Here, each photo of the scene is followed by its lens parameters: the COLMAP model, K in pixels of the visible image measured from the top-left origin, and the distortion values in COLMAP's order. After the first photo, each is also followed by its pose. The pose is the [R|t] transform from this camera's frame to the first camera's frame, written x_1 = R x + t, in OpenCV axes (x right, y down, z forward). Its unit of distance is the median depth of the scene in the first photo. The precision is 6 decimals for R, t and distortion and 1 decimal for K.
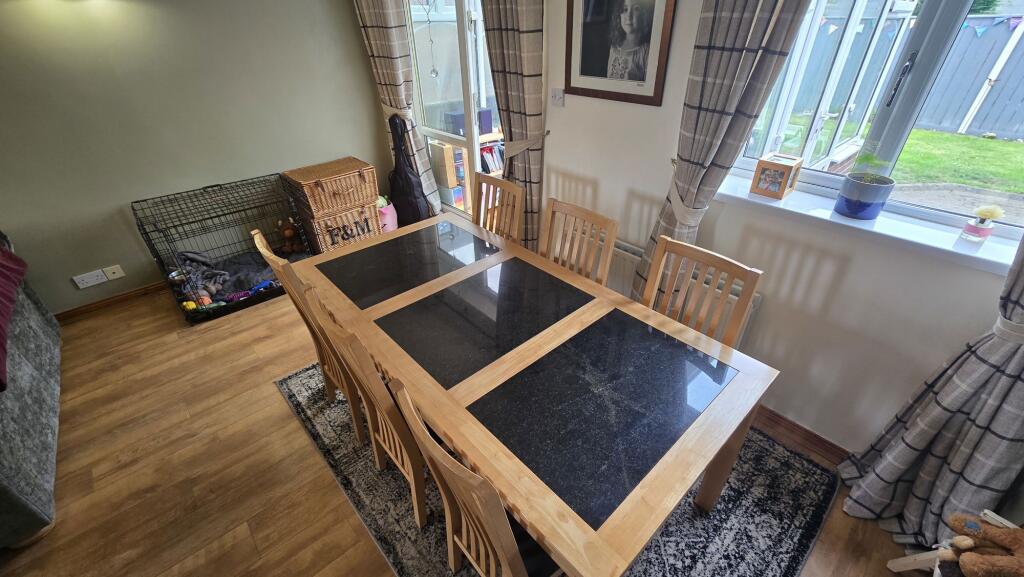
lens RADIAL K [[419.6, 0, 516.0], [0, 419.6, 291.5], [0, 0, 1]] dist [-0.000156, 0.000208]
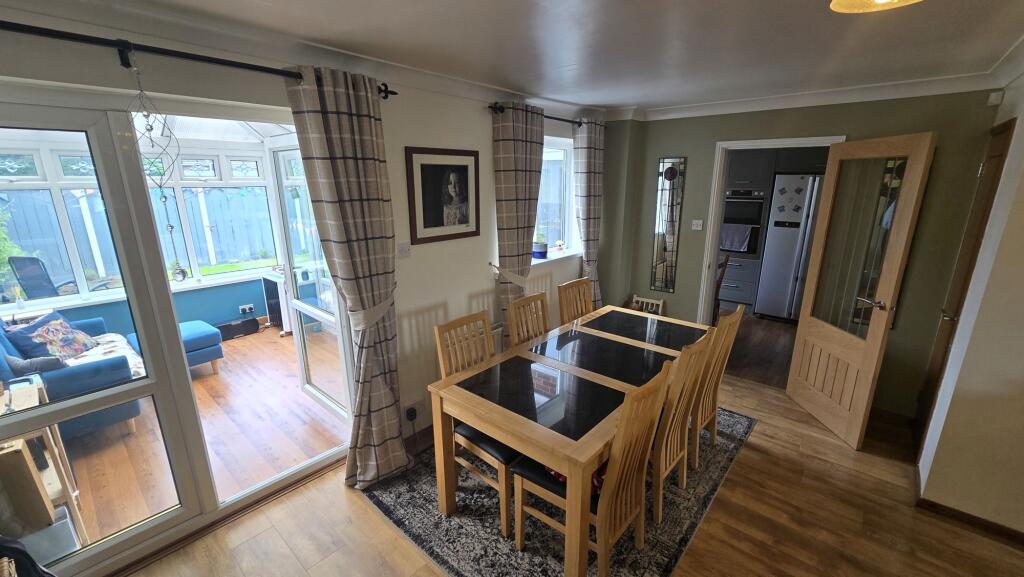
lens RADIAL K [[419.6, 0, 527.2], [0, 419.6, 289.8], [0, 0, 1]] dist [-0.000156, 0.000208]
pose [[-0.123566, -0.243832, 0.961913, -1.068836], [0.548314, 0.791151, 0.270982, -0.519521], [-0.827093, 0.560915, 0.035937, 0.775610]]
